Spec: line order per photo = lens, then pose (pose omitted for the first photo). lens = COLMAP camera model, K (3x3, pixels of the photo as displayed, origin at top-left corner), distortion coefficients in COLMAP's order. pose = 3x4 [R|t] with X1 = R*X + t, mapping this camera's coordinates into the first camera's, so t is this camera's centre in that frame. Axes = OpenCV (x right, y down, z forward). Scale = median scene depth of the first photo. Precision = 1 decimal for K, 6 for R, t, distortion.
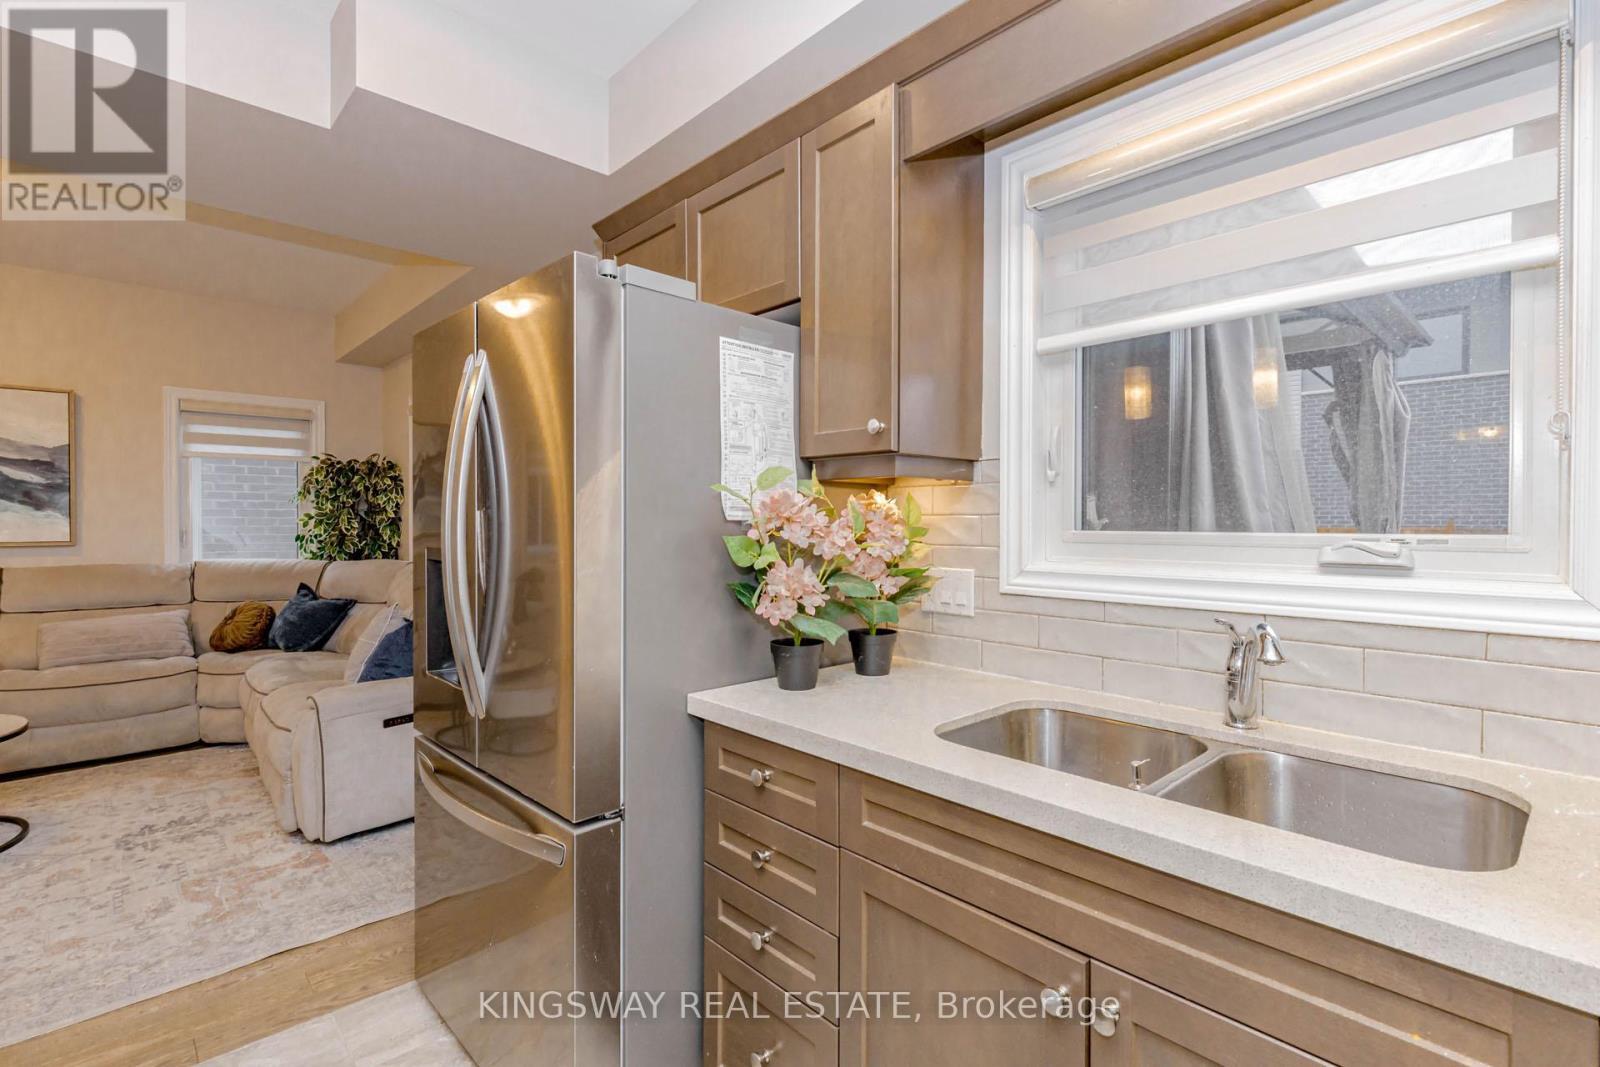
lens RADIAL K [[747.4, 0, 810.5], [0, 747.4, 532.4], [0, 0, 1]] dist [0.005225, 0.000366]
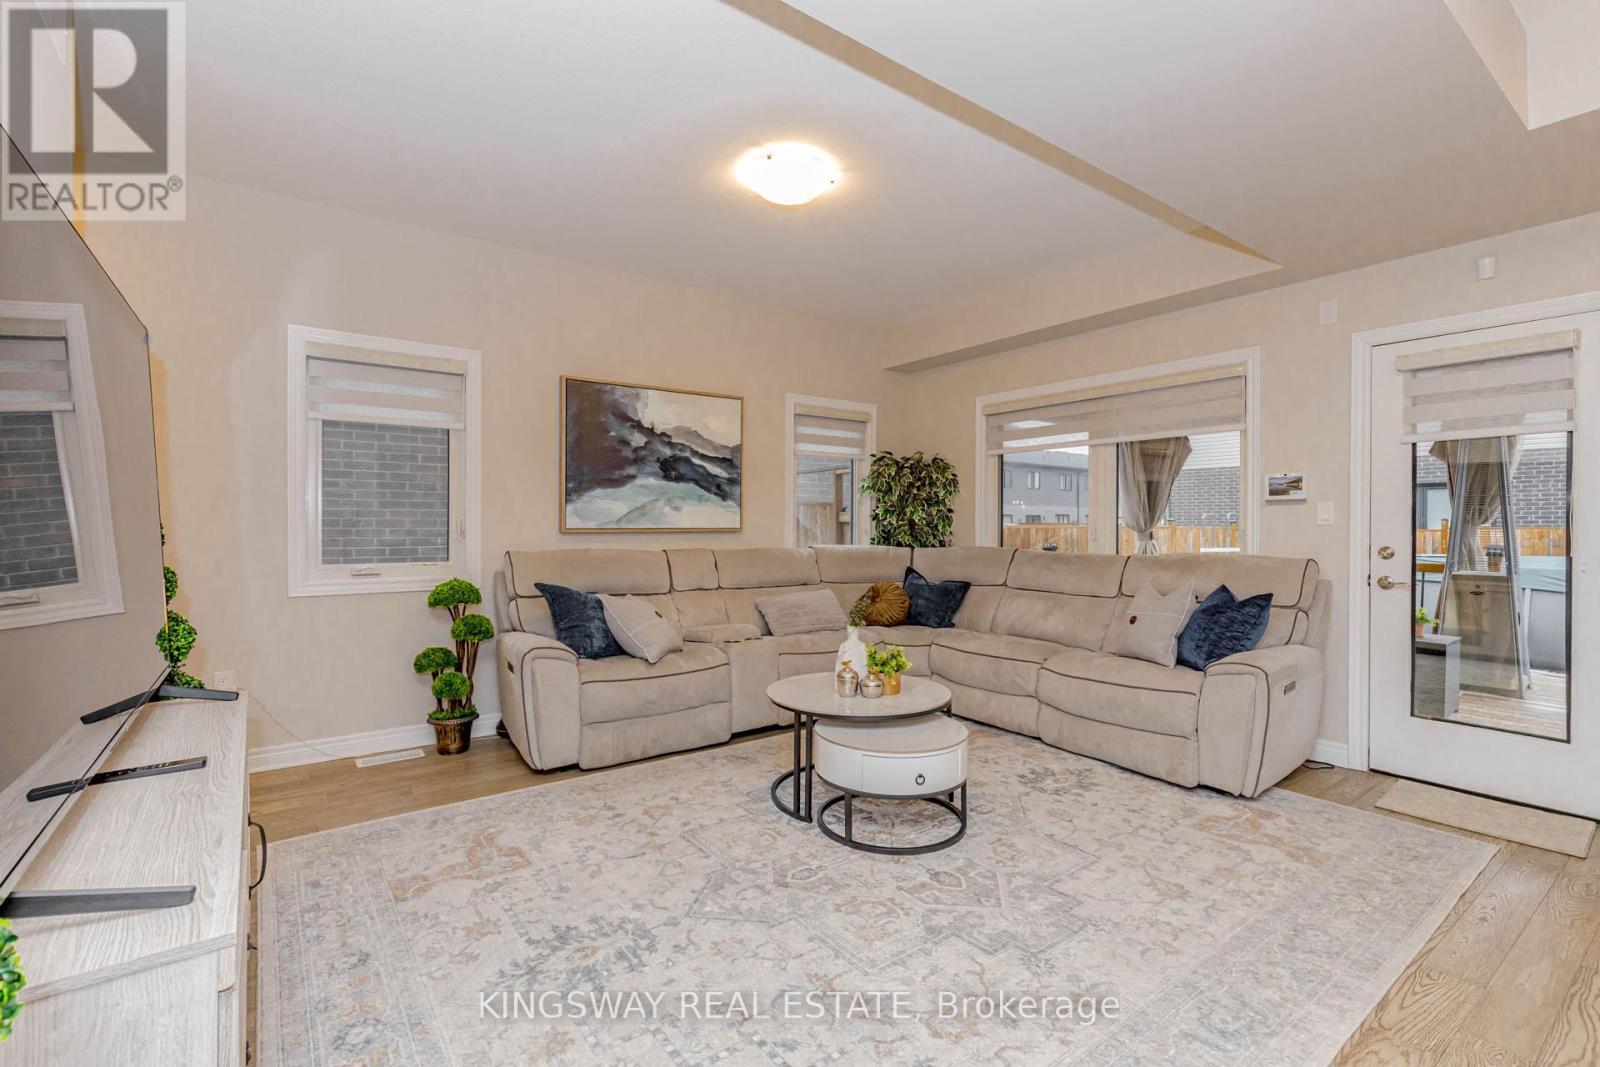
lens RADIAL K [[708.3, 0, 800.8], [0, 708.3, 528.1], [0, 0, 1]] dist [-0.003896, -0.000395]
pose [[0.991859, 0.002191, -0.127319, -0.772149], [-0.003379, 0.999953, -0.009120, 0.022277], [0.127293, 0.009476, 0.991820, -0.069707]]
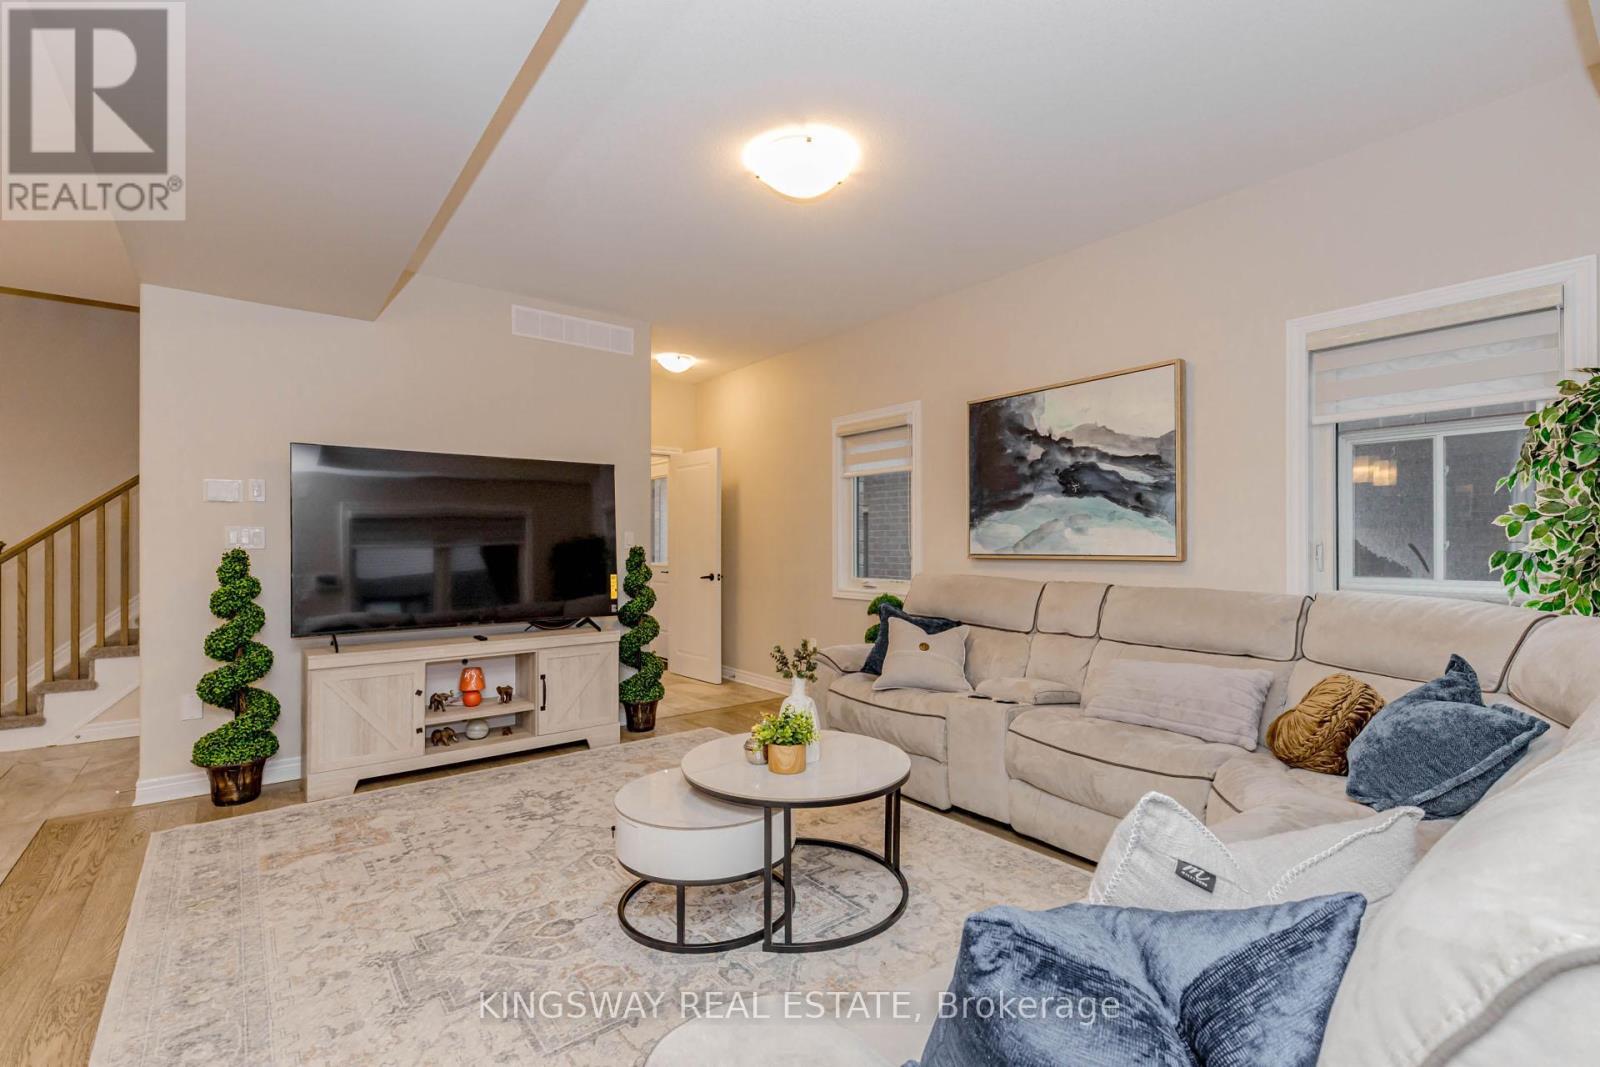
lens RADIAL K [[708.3, 0, 810.1], [0, 708.3, 544.8], [0, 0, 1]] dist [-0.003896, -0.000395]
pose [[-0.077587, -0.003934, -0.996978, -0.237236], [-0.014028, 0.999898, -0.002854, 0.008227], [0.996887, 0.013764, -0.077634, 0.697989]]
